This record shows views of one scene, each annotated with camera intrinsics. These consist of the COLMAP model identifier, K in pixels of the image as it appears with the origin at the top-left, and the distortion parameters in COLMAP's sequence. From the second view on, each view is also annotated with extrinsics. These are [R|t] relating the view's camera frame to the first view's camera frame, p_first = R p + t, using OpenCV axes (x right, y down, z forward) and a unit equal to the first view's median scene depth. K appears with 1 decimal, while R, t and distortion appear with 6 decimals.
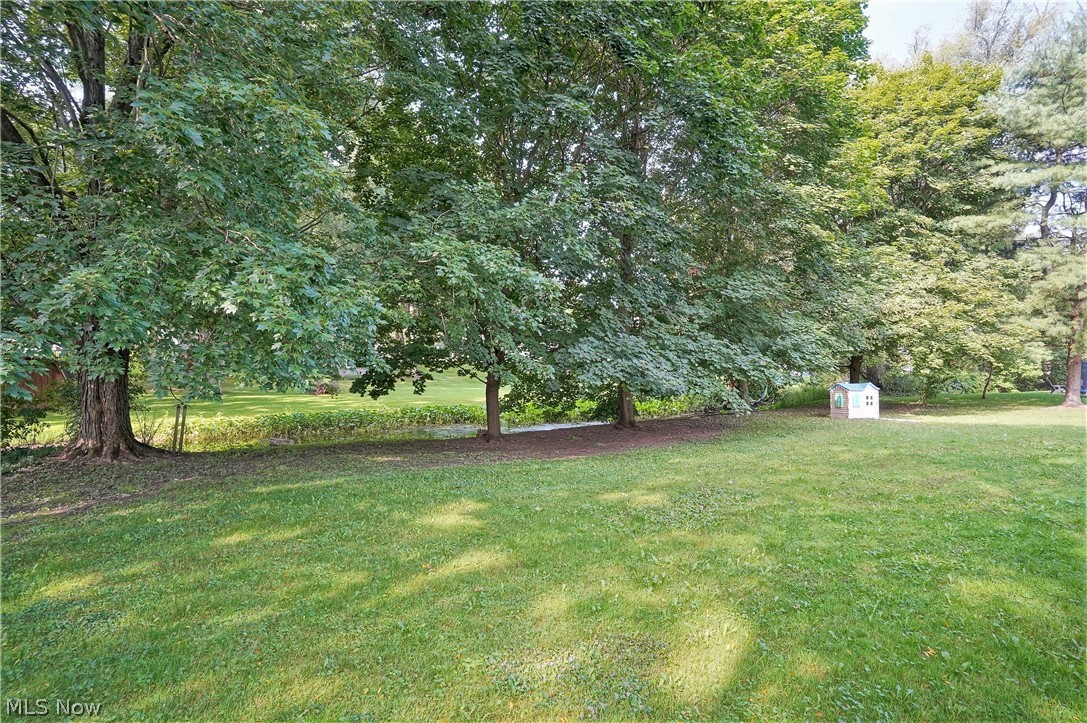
lens RADIAL K [[574.2, 0, 541.7], [0, 574.2, 367.6], [0, 0, 1]] dist [-0.075116, 0.041889]
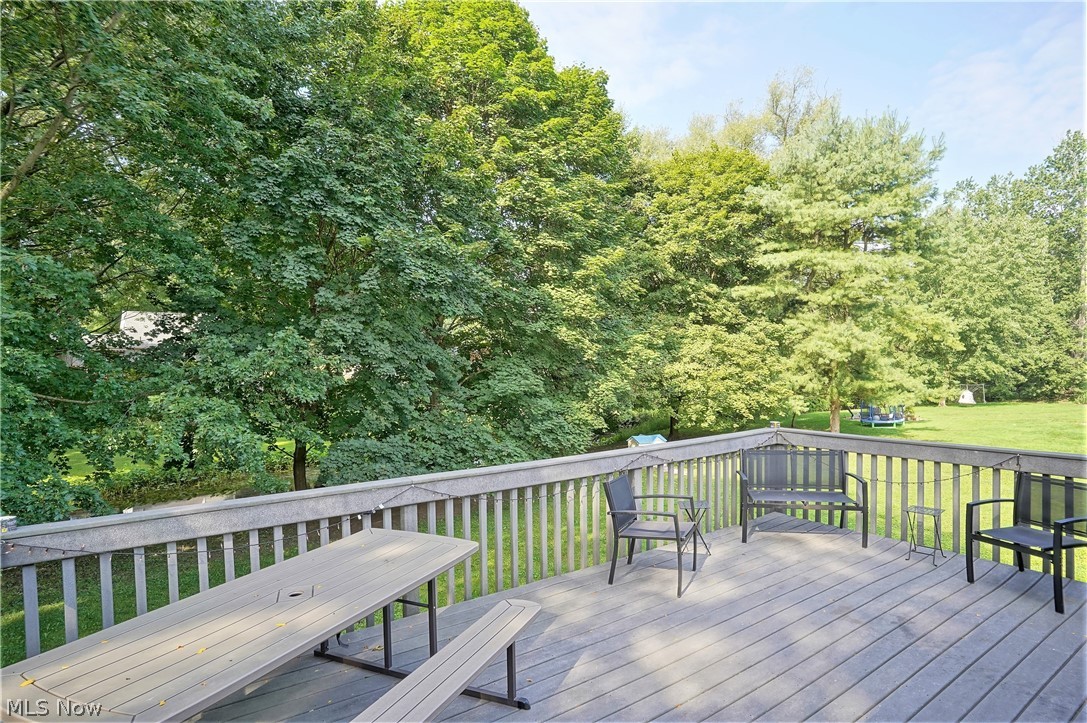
lens RADIAL K [[574.2, 0, 541.7], [0, 574.2, 367.6], [0, 0, 1]] dist [-0.075116, 0.041889]
pose [[0.990703, -0.011476, 0.135558, 0.187271], [0.009543, 0.999843, 0.014902, -0.126089], [-0.135707, -0.013470, 0.990657, -0.118314]]
